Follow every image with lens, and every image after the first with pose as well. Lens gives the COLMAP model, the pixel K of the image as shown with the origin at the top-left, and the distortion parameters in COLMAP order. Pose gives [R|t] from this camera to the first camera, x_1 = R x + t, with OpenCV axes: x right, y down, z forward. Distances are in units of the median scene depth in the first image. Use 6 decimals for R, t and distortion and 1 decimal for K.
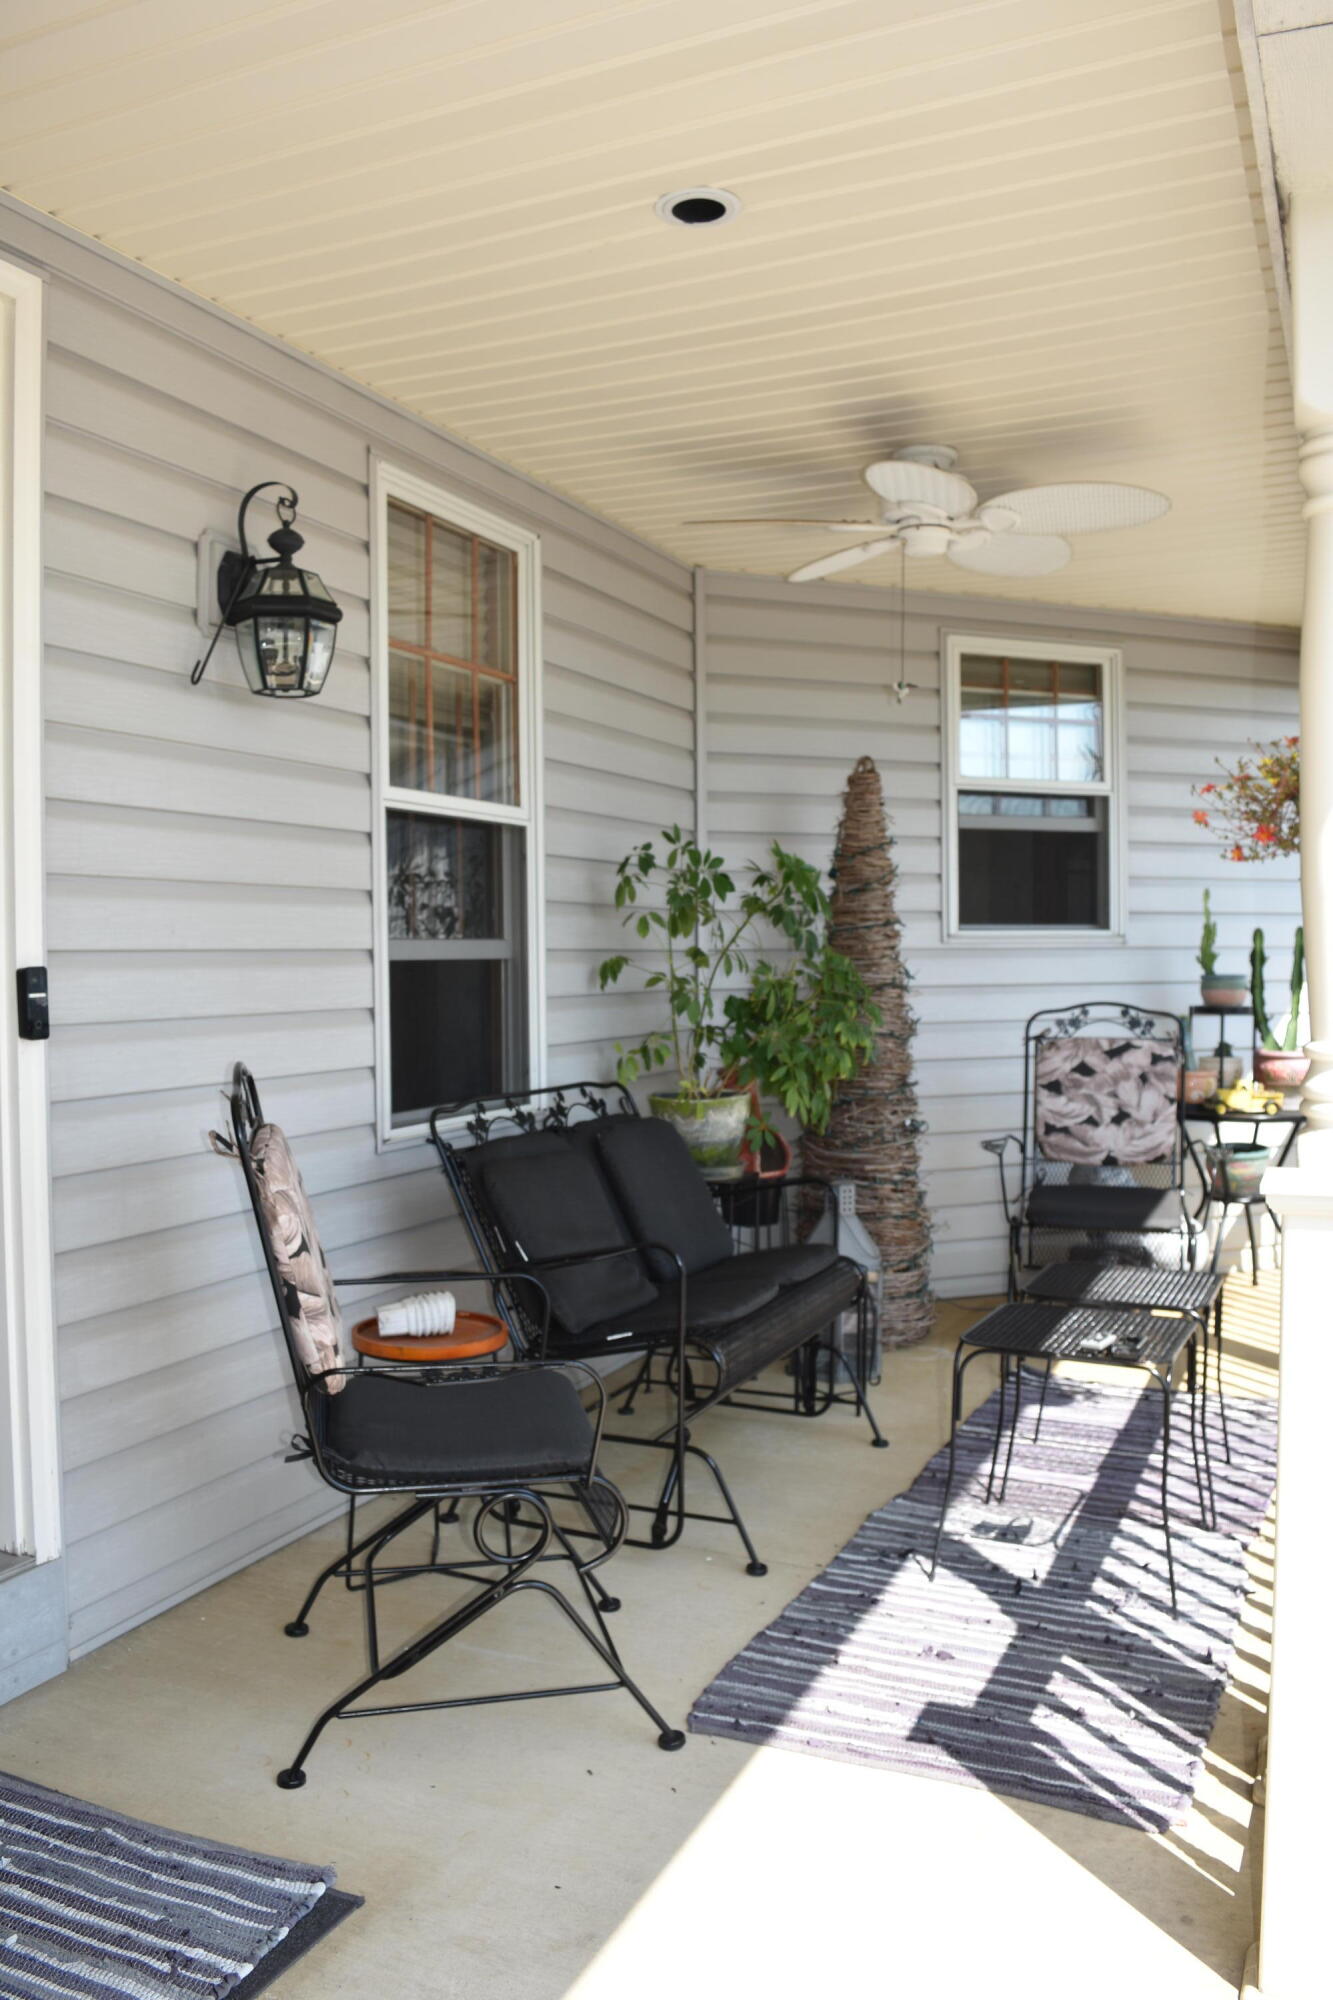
lens RADIAL K [[1577.9, 0, 685.2], [0, 1577.9, 987.0], [0, 0, 1]] dist [-0.081809, 0.000316]
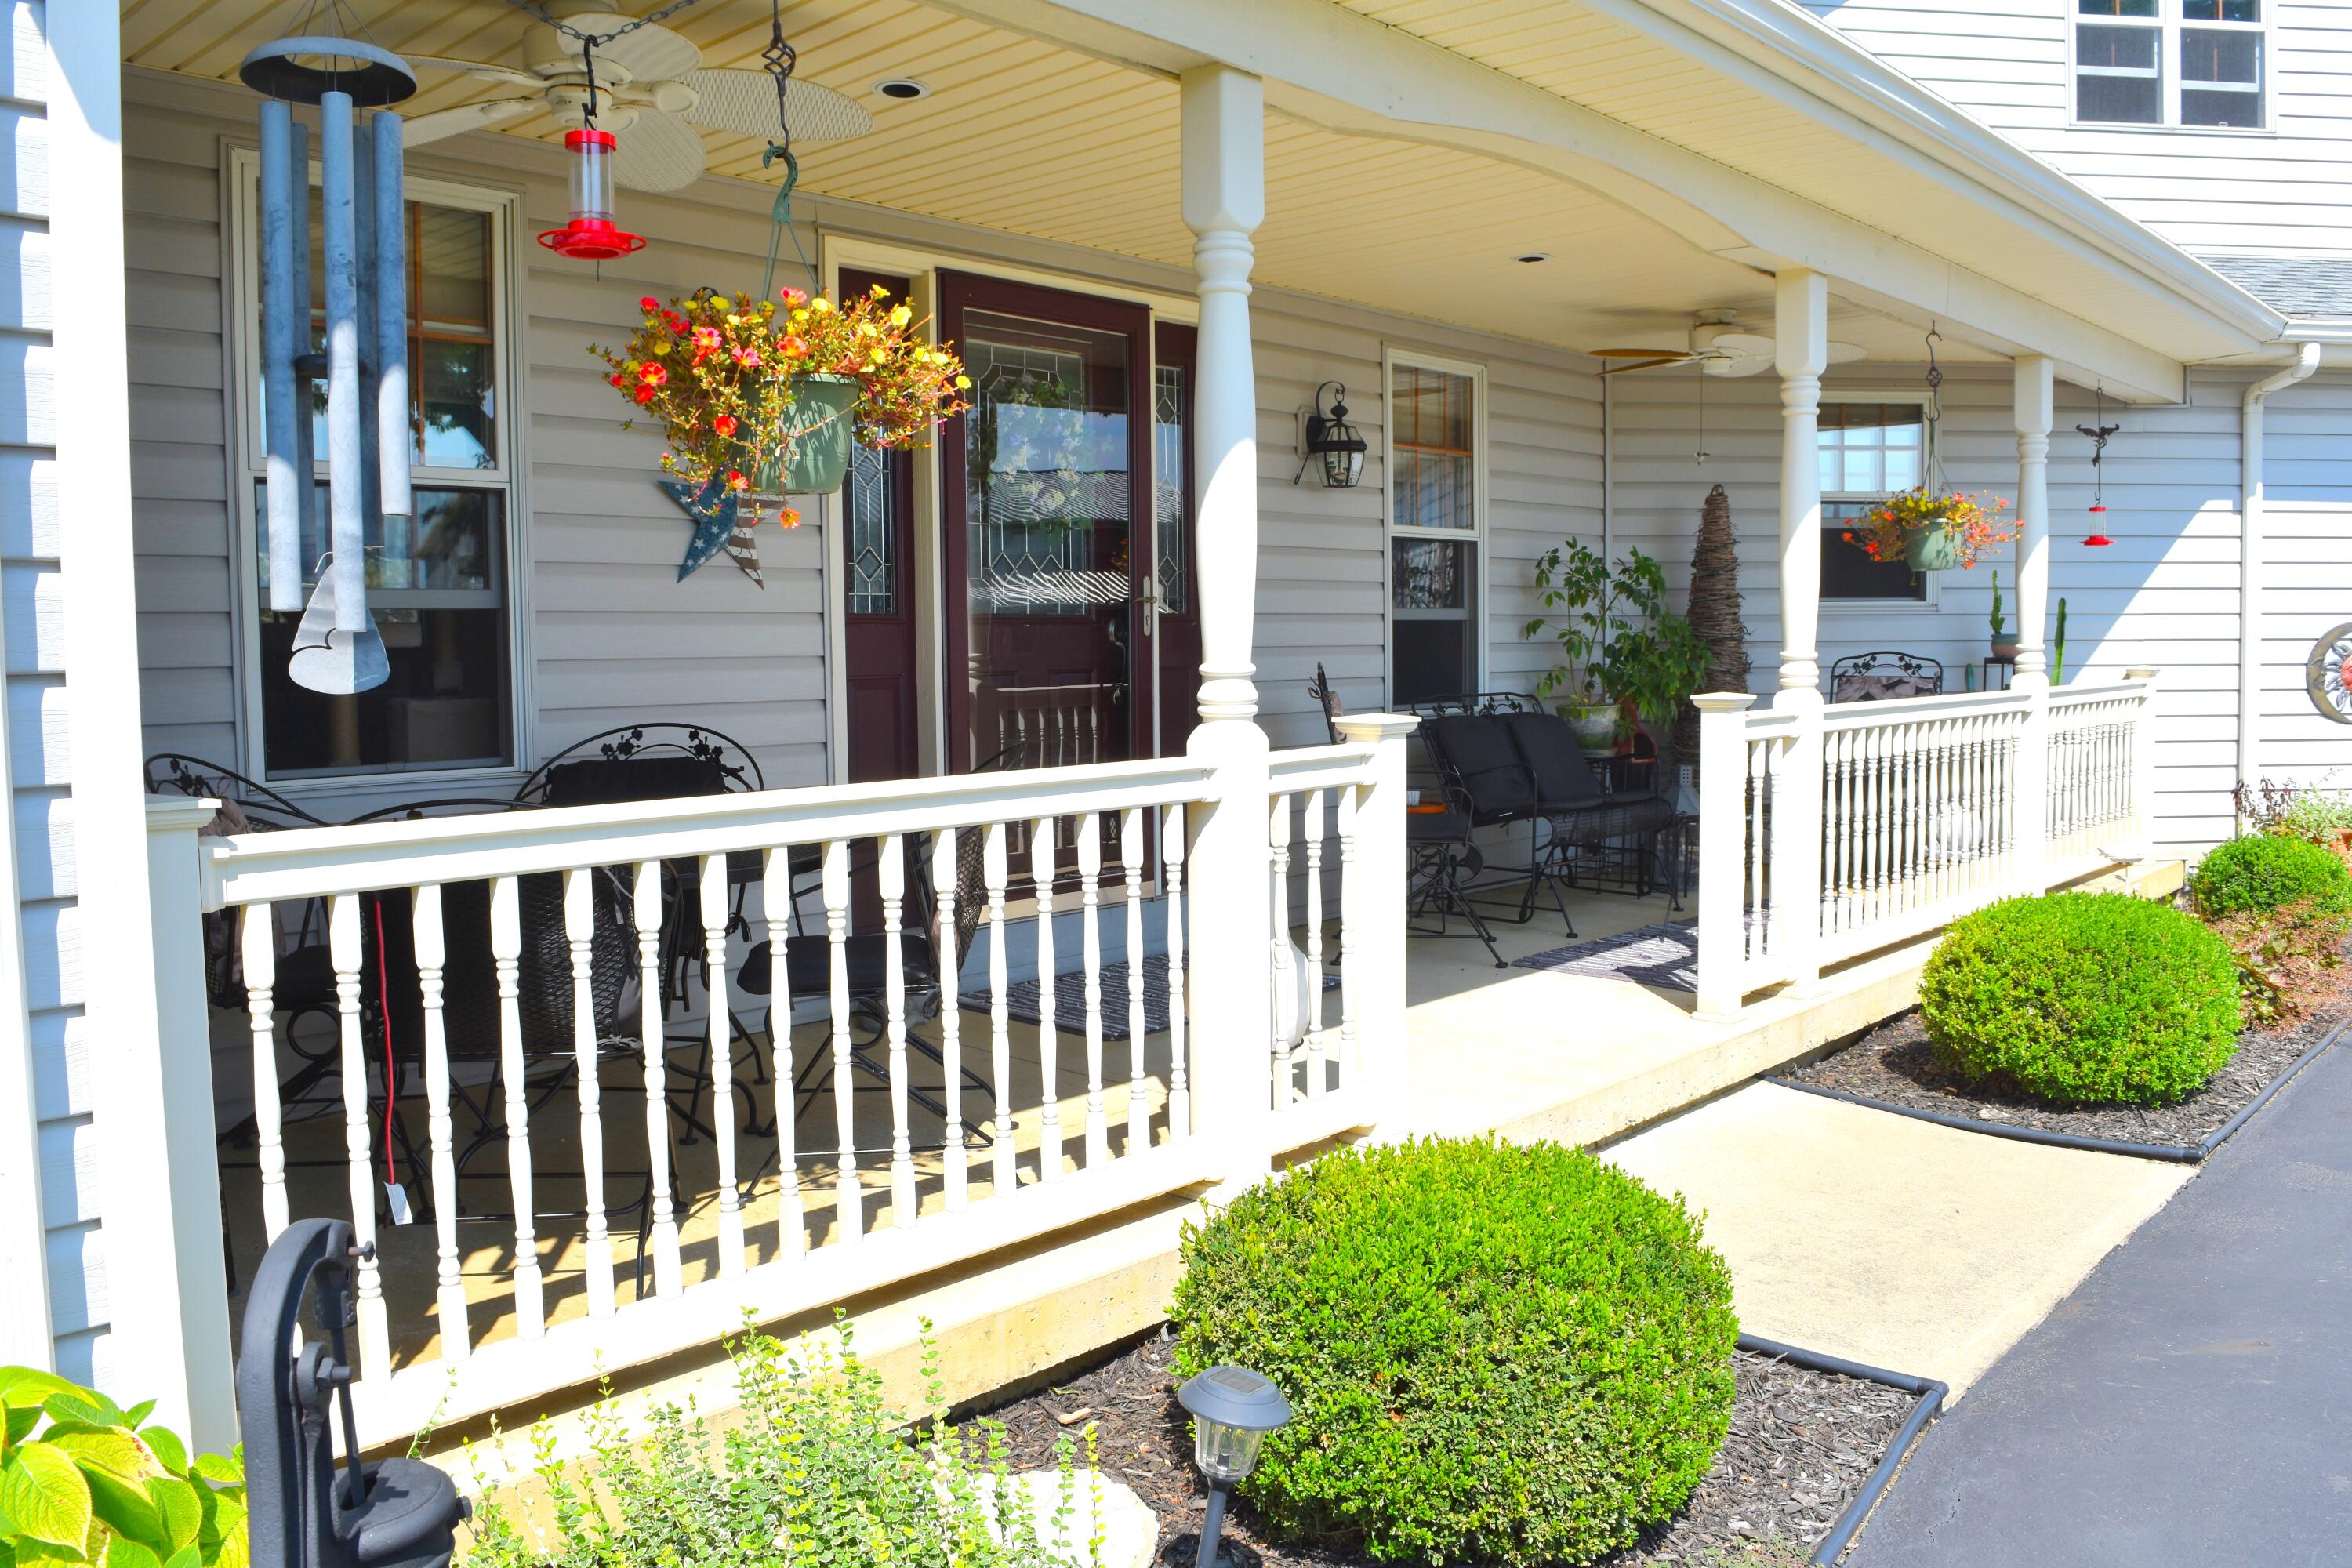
lens RADIAL K [[1829.9, 0, 1181.7], [0, 1829.9, 779.4], [0, 0, 1]] dist [-0.091297, 0.003004]
pose [[0.946888, 0.023976, -0.320669, 0.217974], [-0.003906, 0.998001, 0.063085, 0.028838], [0.321540, -0.058482, 0.945088, -0.905868]]
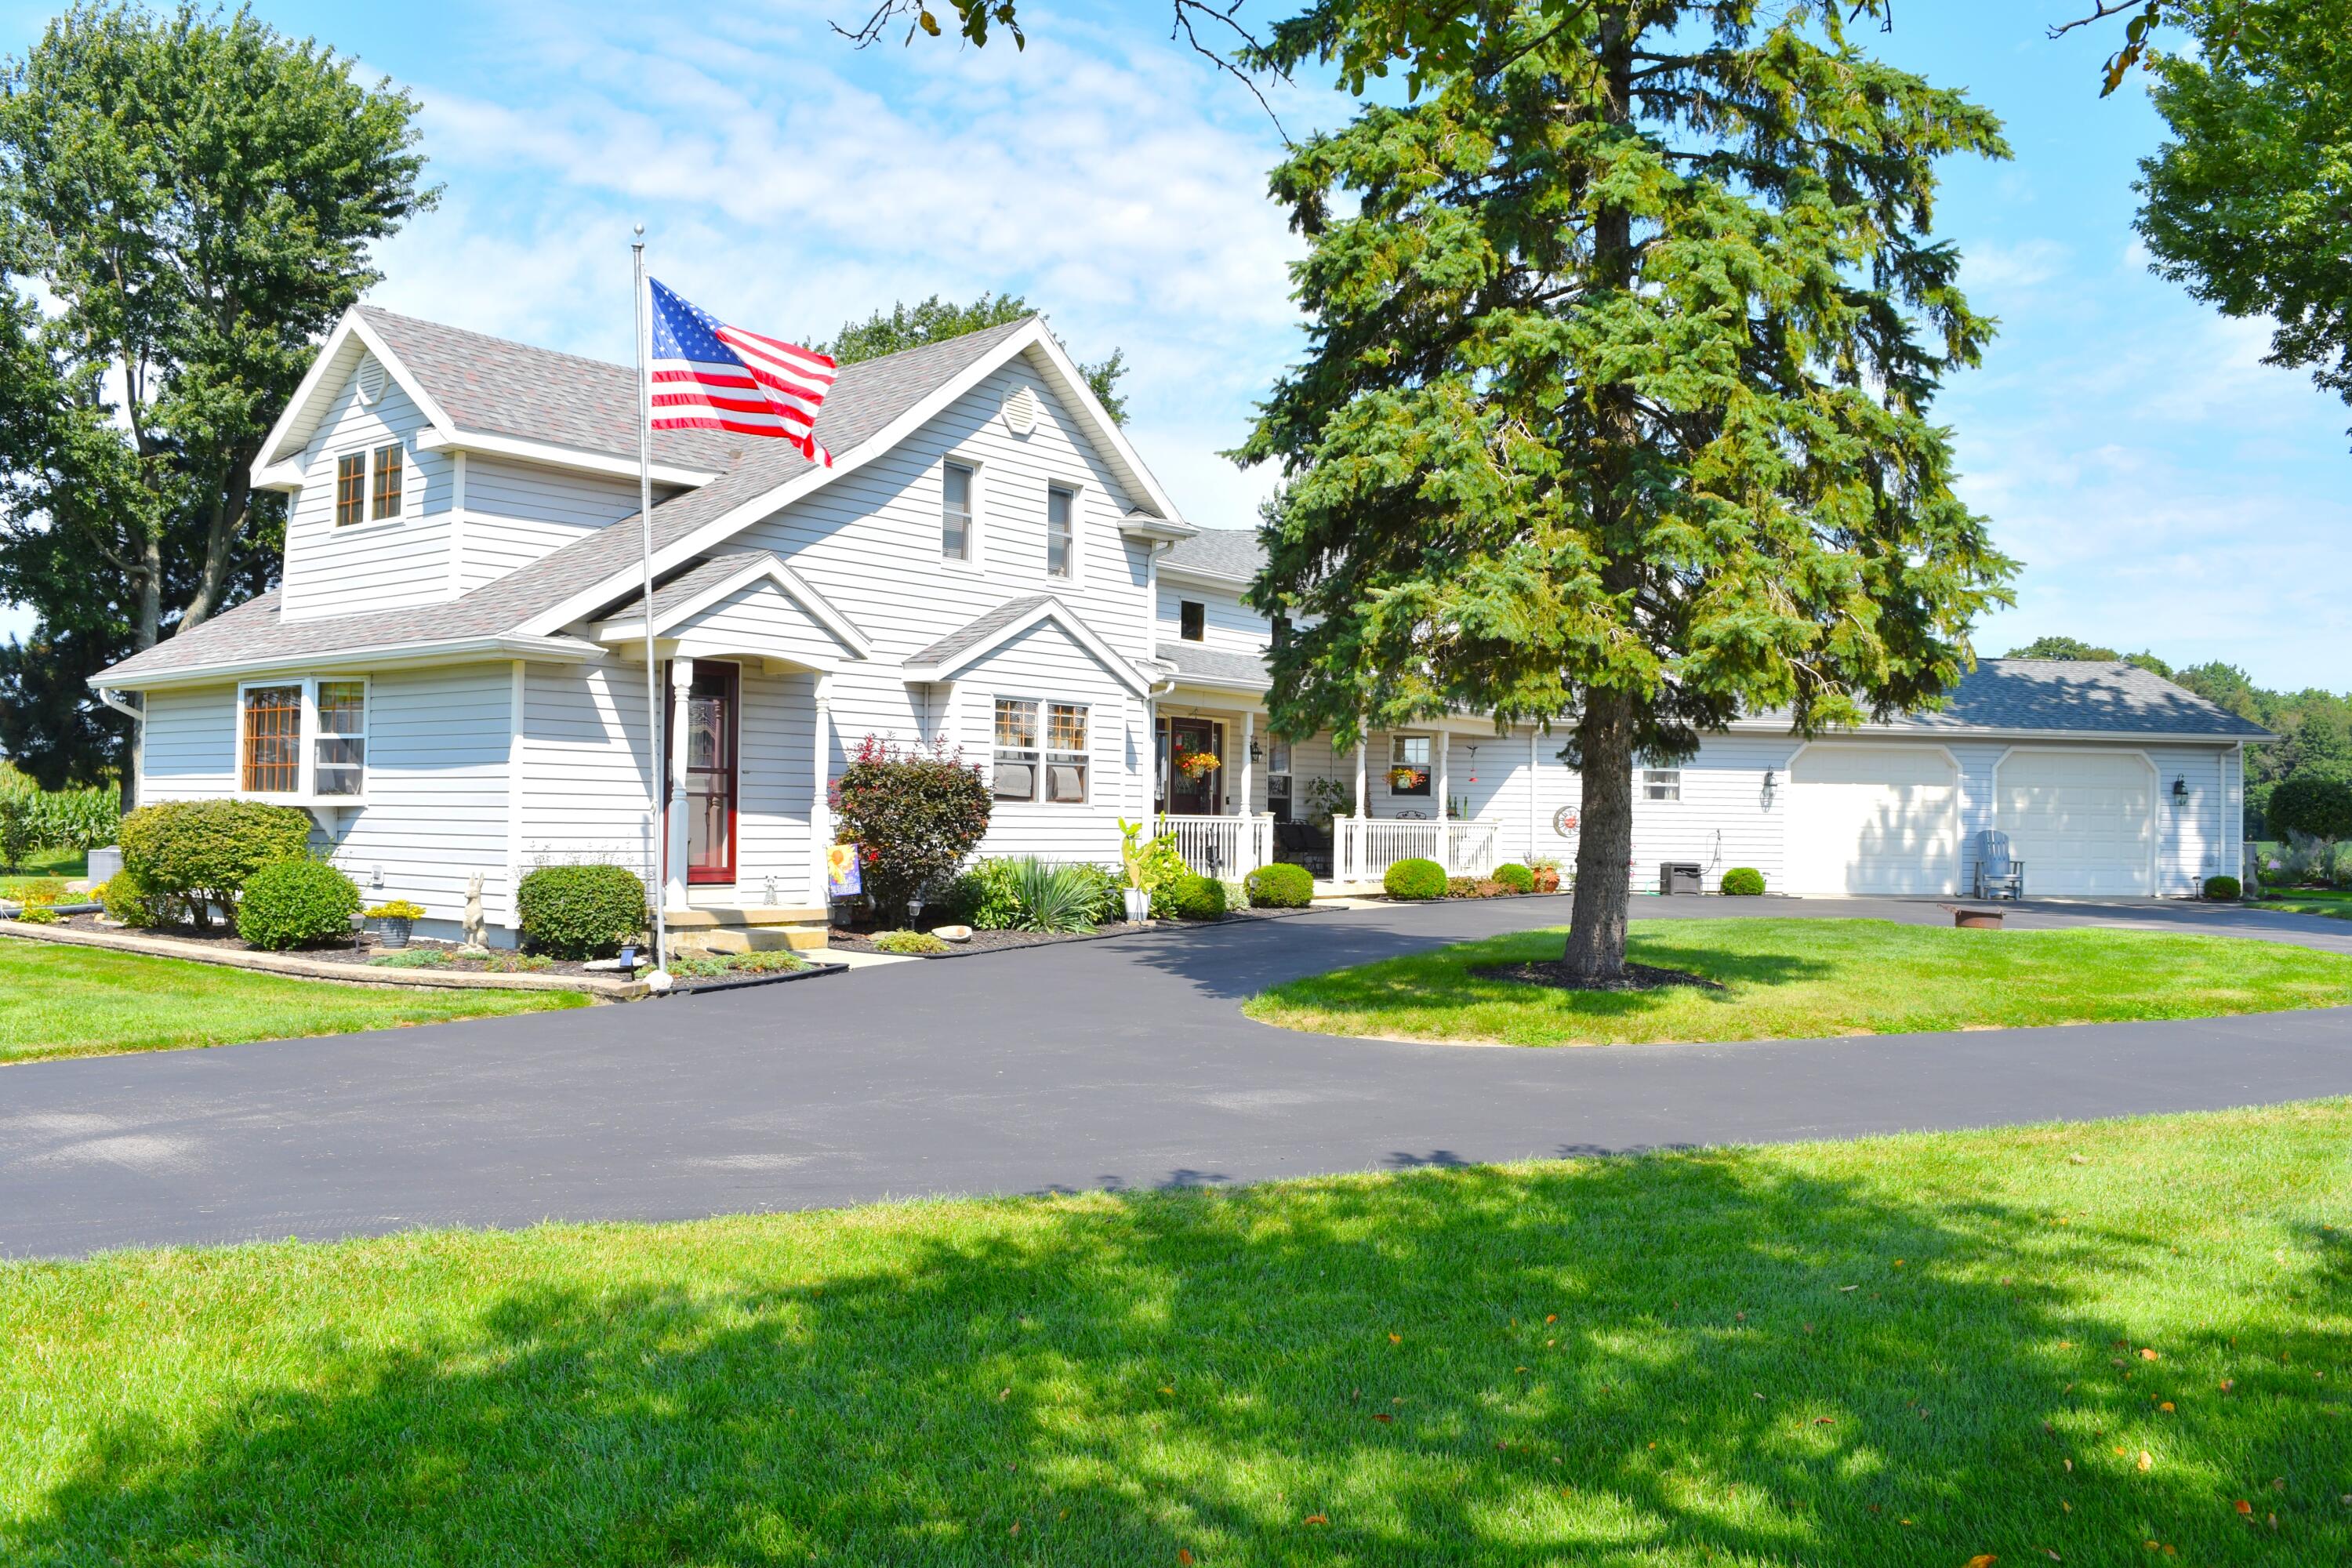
lens RADIAL K [[1898.0, 0, 1168.3], [0, 1898.0, 808.2], [0, 0, 1]] dist [-0.044217, -0.002219]
pose [[0.968166, 0.022211, -0.249321, 1.157665], [-0.028825, 0.999322, -0.022907, 0.183063], [0.248643, 0.029365, 0.968150, -5.655157]]
